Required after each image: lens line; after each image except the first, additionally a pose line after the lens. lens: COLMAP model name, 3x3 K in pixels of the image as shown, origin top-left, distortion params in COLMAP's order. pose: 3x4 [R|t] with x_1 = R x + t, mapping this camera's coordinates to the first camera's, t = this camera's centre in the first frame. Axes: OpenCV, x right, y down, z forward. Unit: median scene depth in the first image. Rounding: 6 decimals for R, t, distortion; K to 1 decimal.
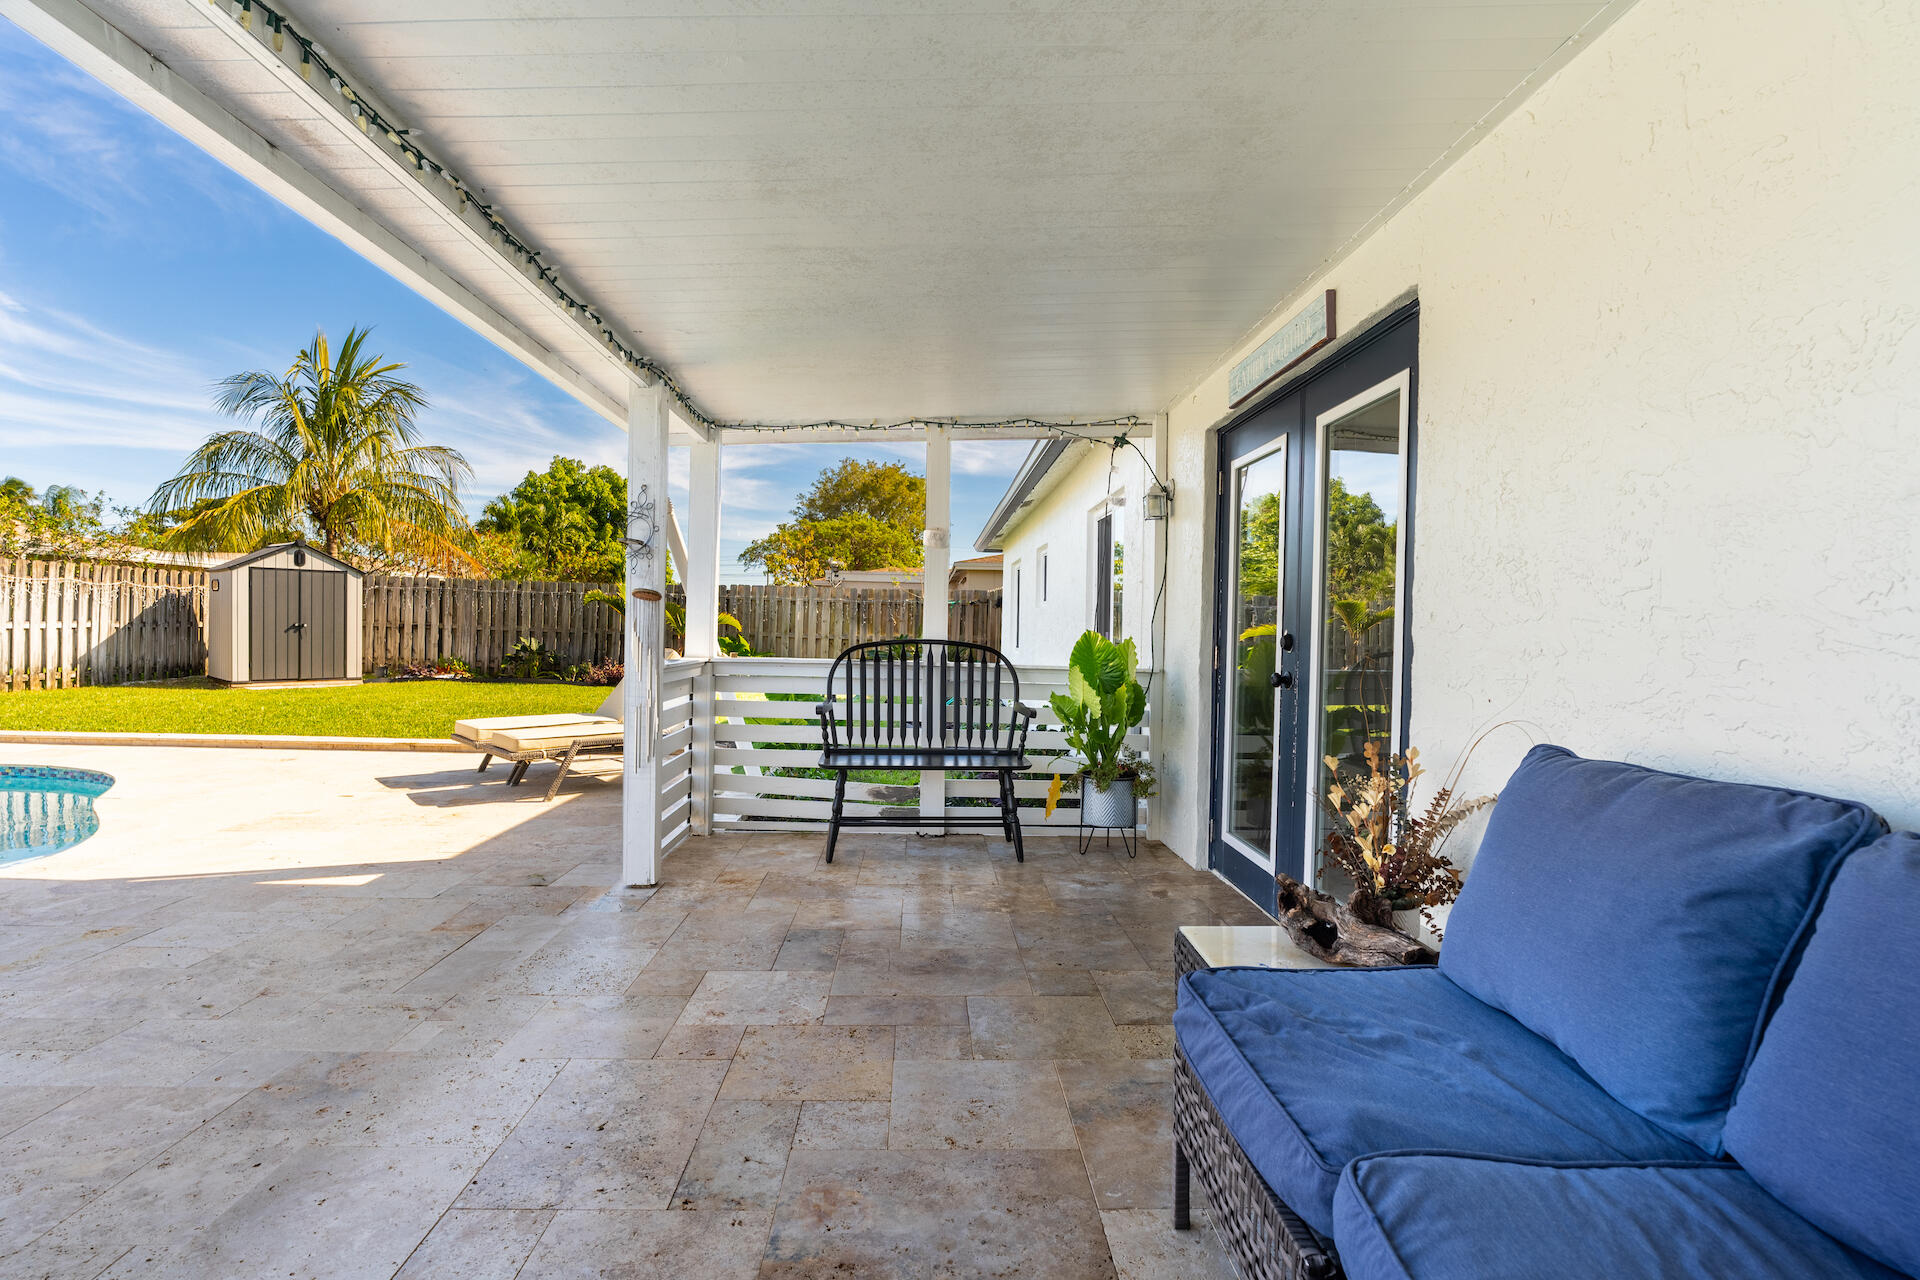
lens RADIAL K [[953.3, 0, 955.9], [0, 953.3, 638.0], [0, 0, 1]] dist [-0.002129, -0.005434]
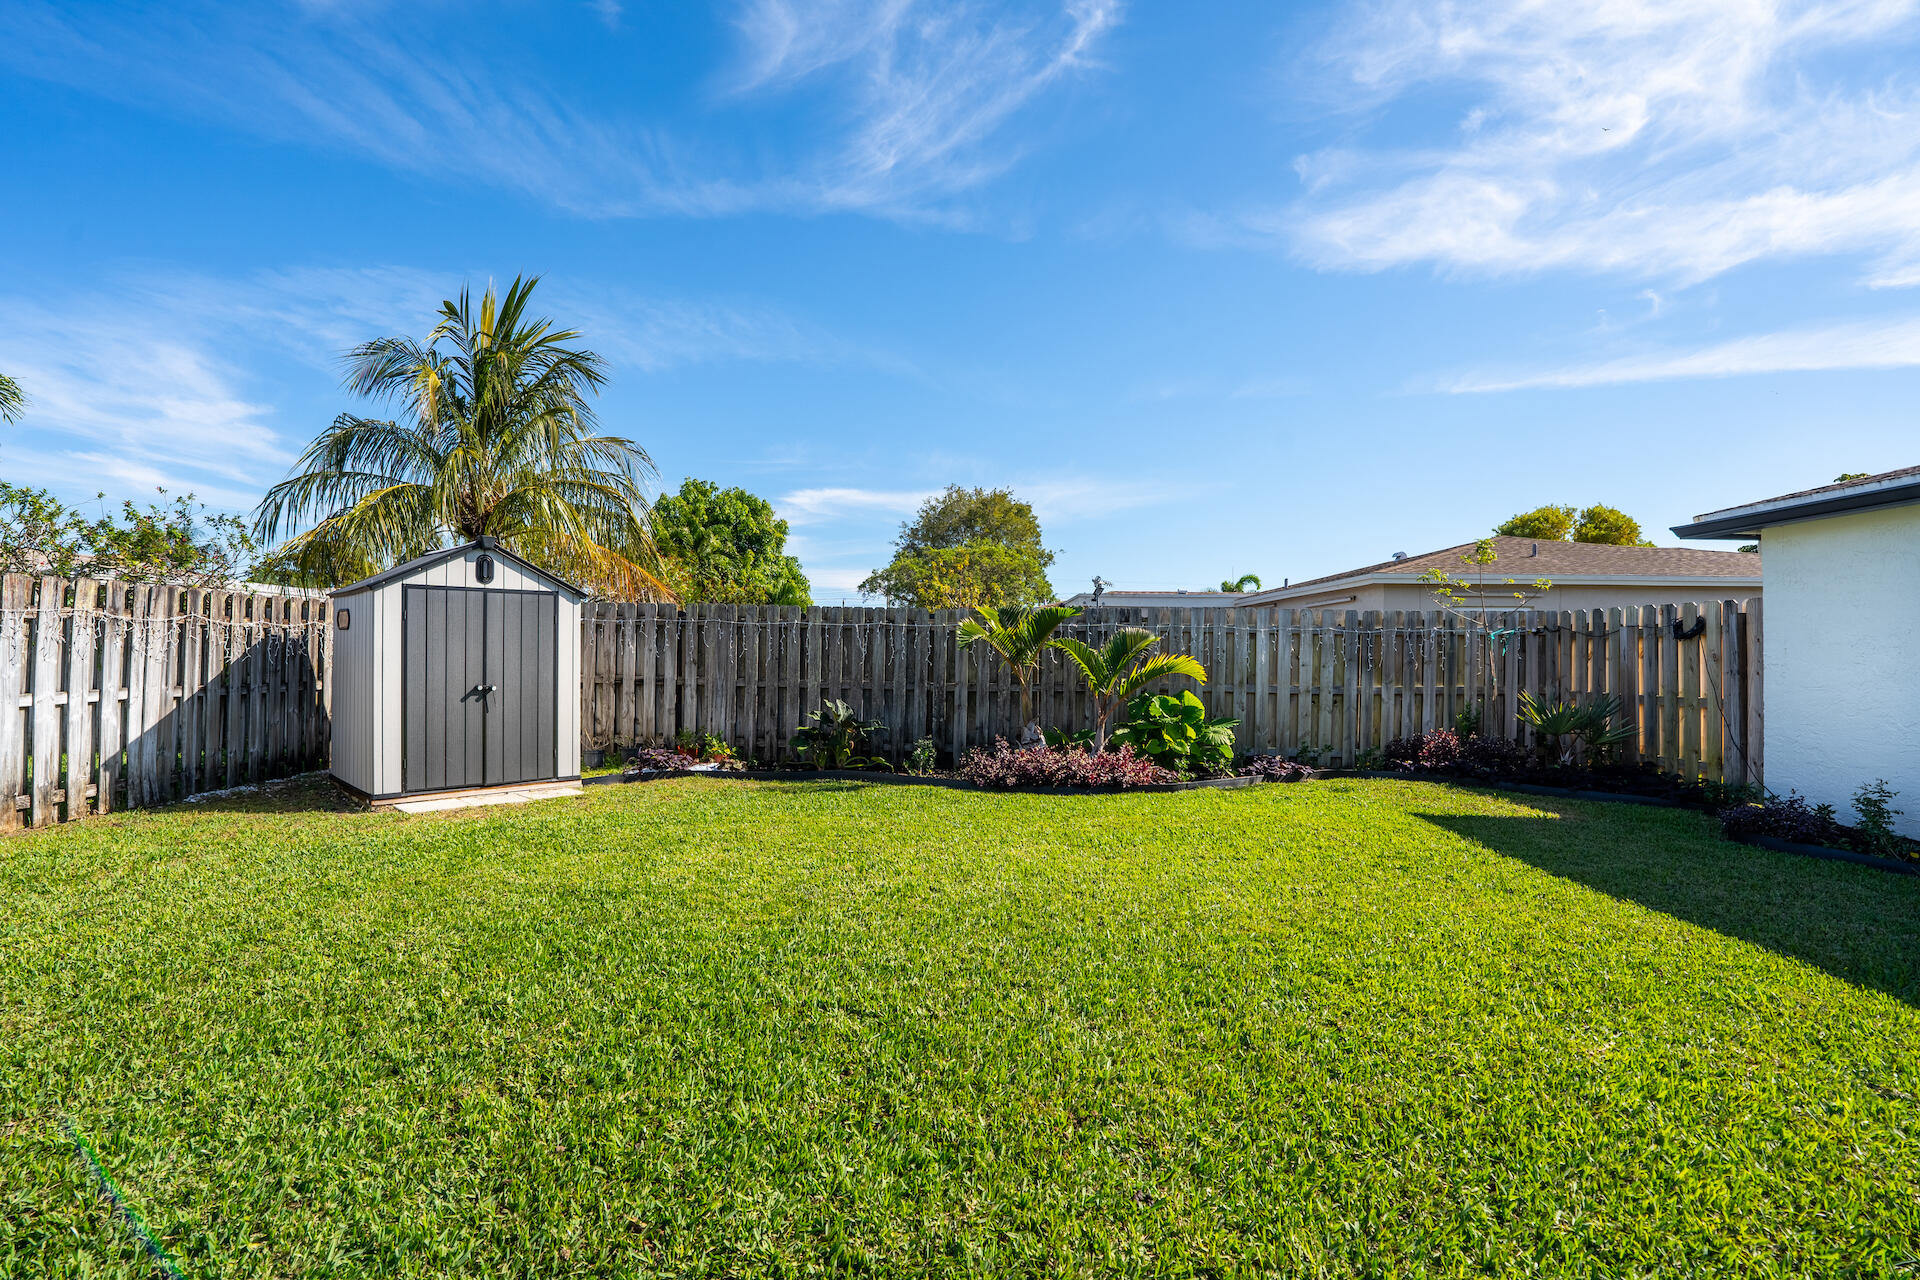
lens RADIAL K [[891.9, 0, 947.3], [0, 891.9, 640.5], [0, 0, 1]] dist [-0.058721, 0.015592]
pose [[0.998886, -0.014516, -0.044904, -0.339957], [0.013202, 0.999480, -0.029429, -0.019654], [0.045308, 0.028804, 0.998558, 0.427018]]
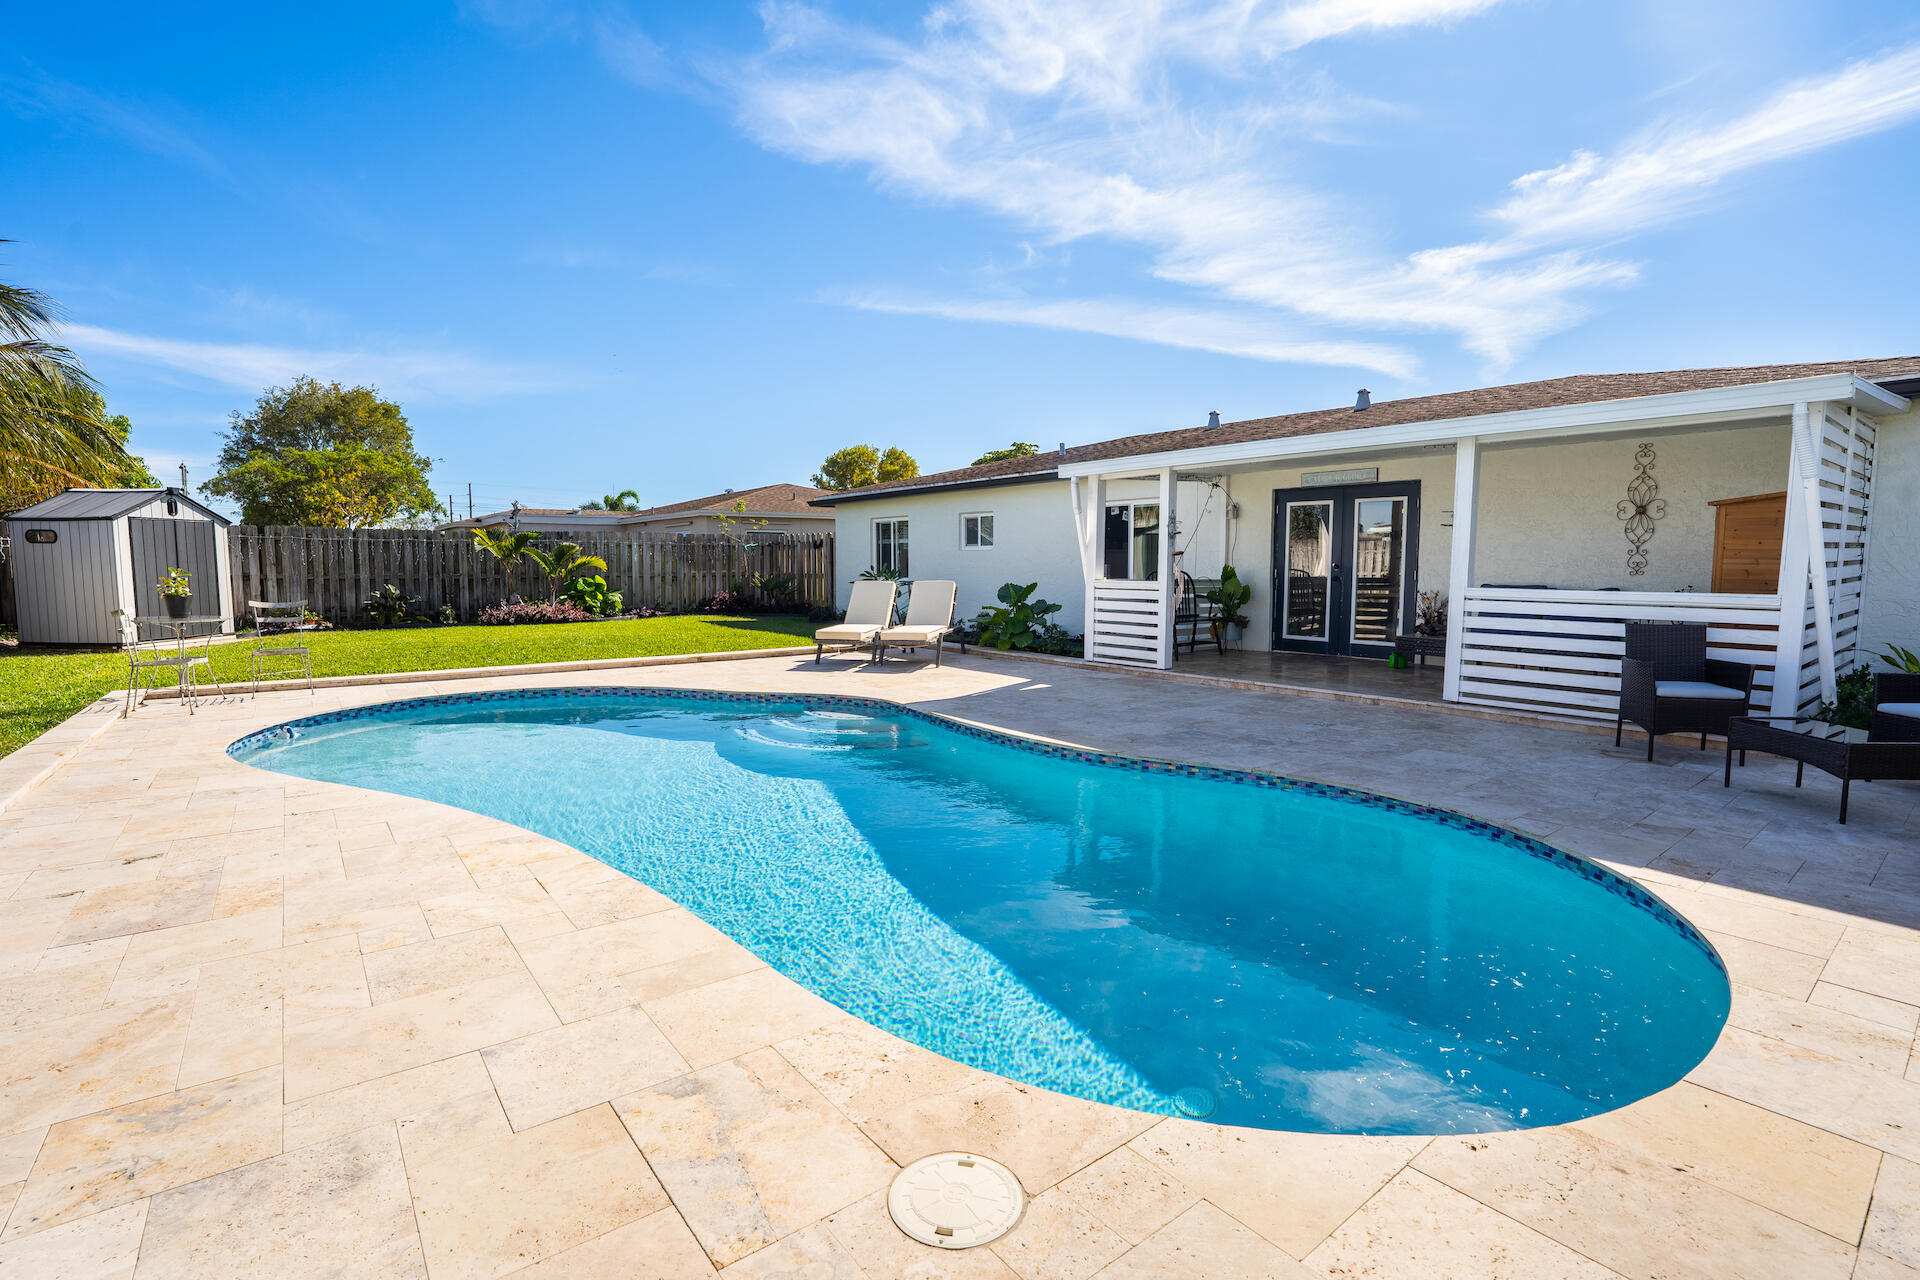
lens RADIAL K [[891.9, 0, 972.8], [0, 891.9, 649.7], [0, 0, 1]] dist [-0.058721, 0.015592]
pose [[0.795493, -0.078165, 0.600900, -0.500631], [0.022146, 0.994733, 0.100076, -0.009987], [-0.605558, -0.066302, 0.793035, -0.133749]]
